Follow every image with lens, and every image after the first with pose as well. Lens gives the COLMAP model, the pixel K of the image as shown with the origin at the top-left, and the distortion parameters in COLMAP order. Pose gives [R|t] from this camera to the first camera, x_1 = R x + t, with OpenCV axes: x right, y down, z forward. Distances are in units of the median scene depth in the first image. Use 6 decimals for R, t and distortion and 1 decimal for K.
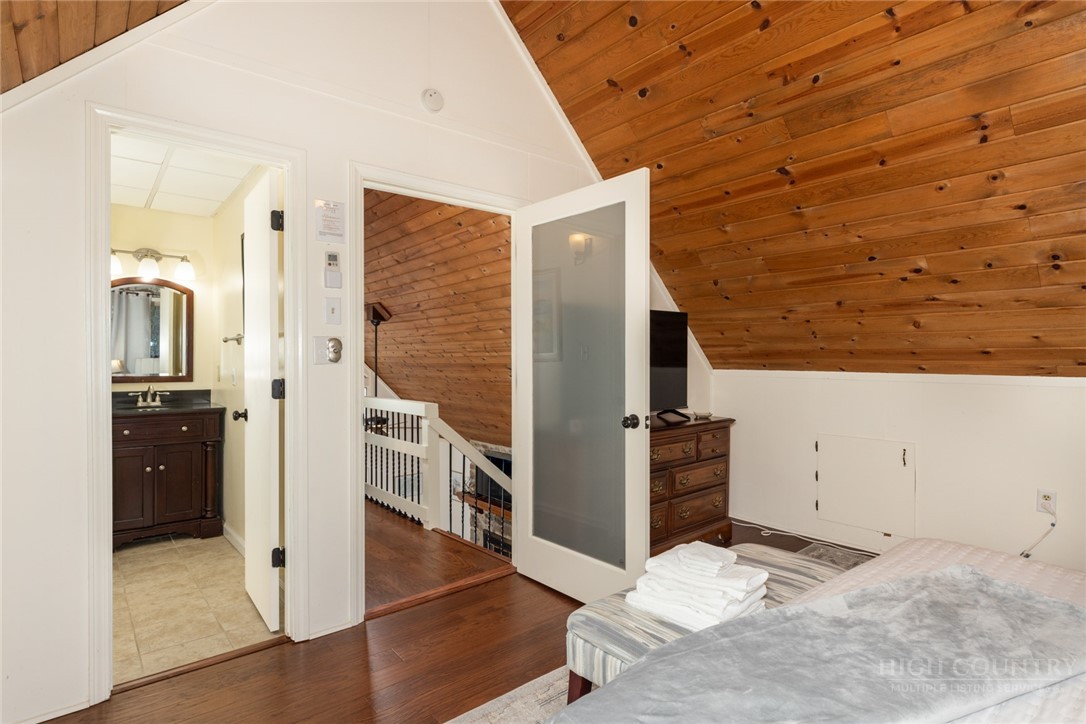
lens RADIAL K [[558.4, 0, 543.0], [0, 558.4, 362.0], [0, 0, 1]] dist [-0.000658, -0.000049]
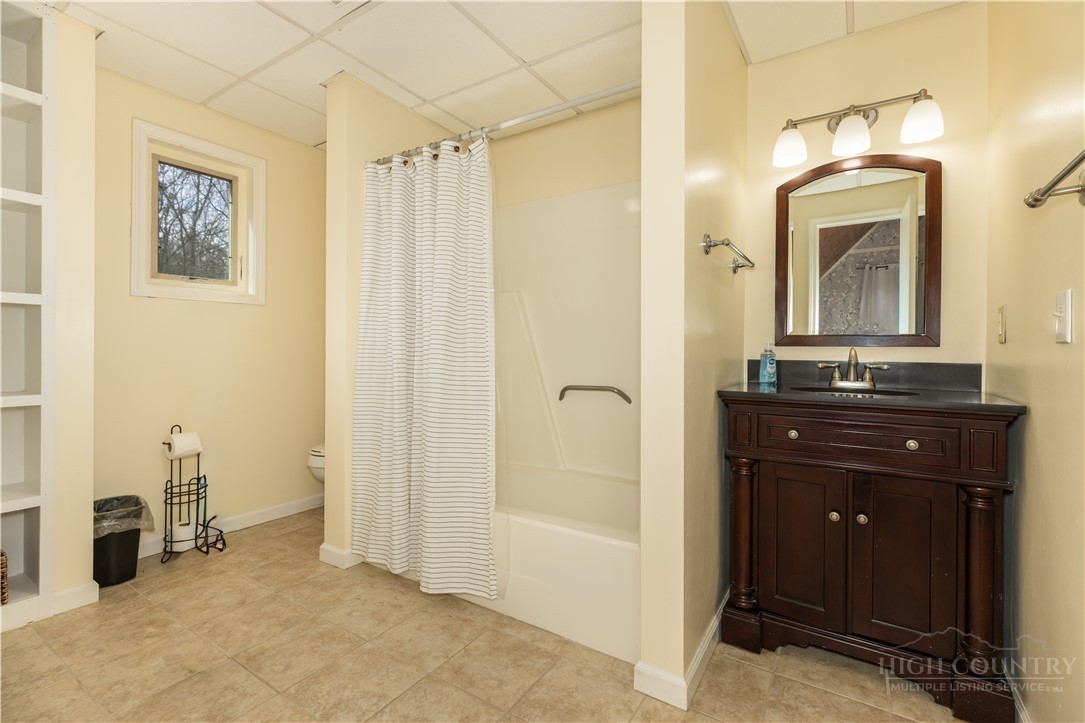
lens RADIAL K [[479.5, 0, 560.8], [0, 479.5, 346.2], [0, 0, 1]] dist [0.001182, 0.000116]
pose [[0.309692, -0.008960, -0.950795, -0.345530], [-0.012069, 0.999838, -0.013353, 0.047245], [0.950760, 0.015610, 0.309534, 0.580306]]
